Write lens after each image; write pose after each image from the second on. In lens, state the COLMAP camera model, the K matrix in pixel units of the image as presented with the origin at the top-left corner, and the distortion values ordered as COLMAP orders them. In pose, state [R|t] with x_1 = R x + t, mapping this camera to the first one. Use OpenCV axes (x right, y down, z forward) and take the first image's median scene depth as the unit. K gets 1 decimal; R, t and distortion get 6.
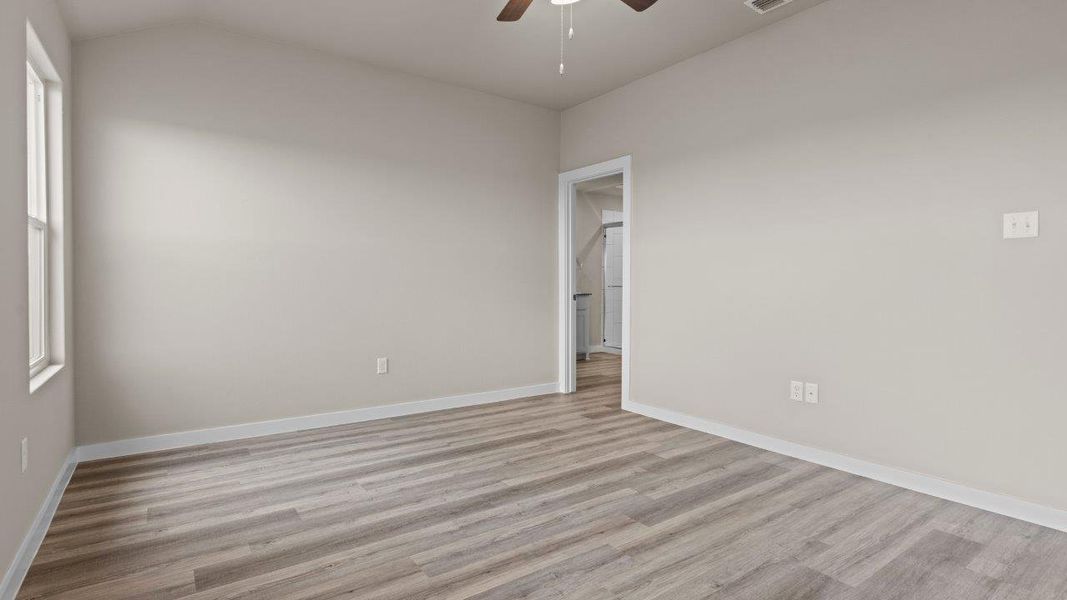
lens RADIAL K [[521.7, 0, 530.2], [0, 521.7, 296.8], [0, 0, 1]] dist [-0.003214, -0.000799]
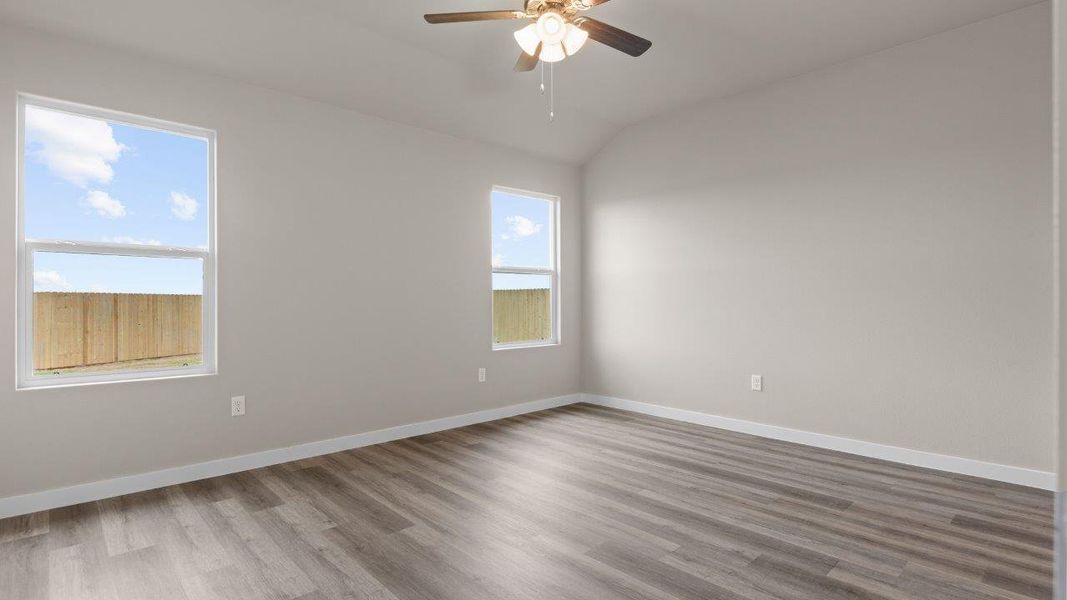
lens RADIAL K [[521.7, 0, 530.2], [0, 521.7, 296.8], [0, 0, 1]] dist [-0.003214, -0.000799]
pose [[0.126829, -0.012645, -0.991844, 0.802293], [-0.024494, 0.999574, -0.015876, -0.008085], [0.991622, 0.026308, 0.126465, 0.528180]]
